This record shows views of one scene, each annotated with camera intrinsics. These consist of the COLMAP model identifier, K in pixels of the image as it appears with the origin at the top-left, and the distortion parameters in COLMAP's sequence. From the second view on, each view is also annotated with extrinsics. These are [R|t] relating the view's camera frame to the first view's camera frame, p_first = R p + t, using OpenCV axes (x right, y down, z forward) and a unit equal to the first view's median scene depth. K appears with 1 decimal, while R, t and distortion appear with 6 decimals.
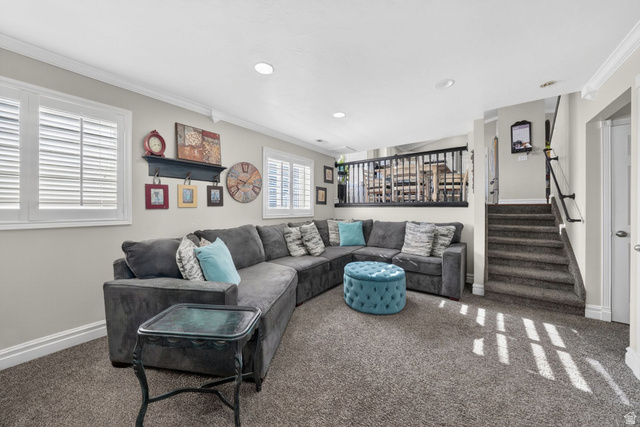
lens RADIAL K [[234.9, 0, 321.9], [0, 234.9, 207.4], [0, 0, 1]] dist [-0.000066, 0.000093]
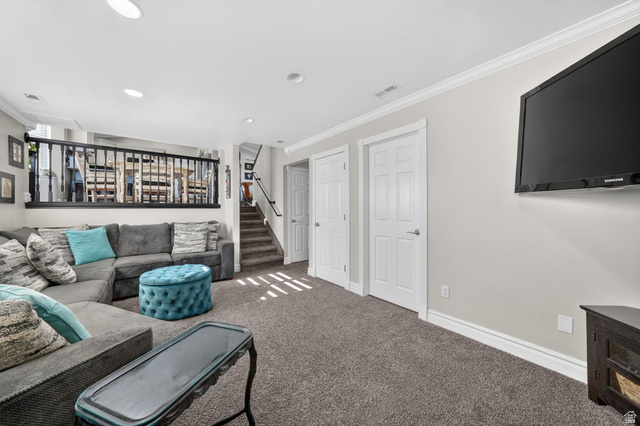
lens RADIAL K [[234.9, 0, 321.9], [0, 234.9, 206.9], [0, 0, 1]] dist [-0.000066, 0.000093]
pose [[0.221092, 0.009884, 0.975203, -0.496844], [0.004313, 0.999929, -0.011113, 0.007140], [-0.975243, 0.006663, 0.221034, 0.178571]]
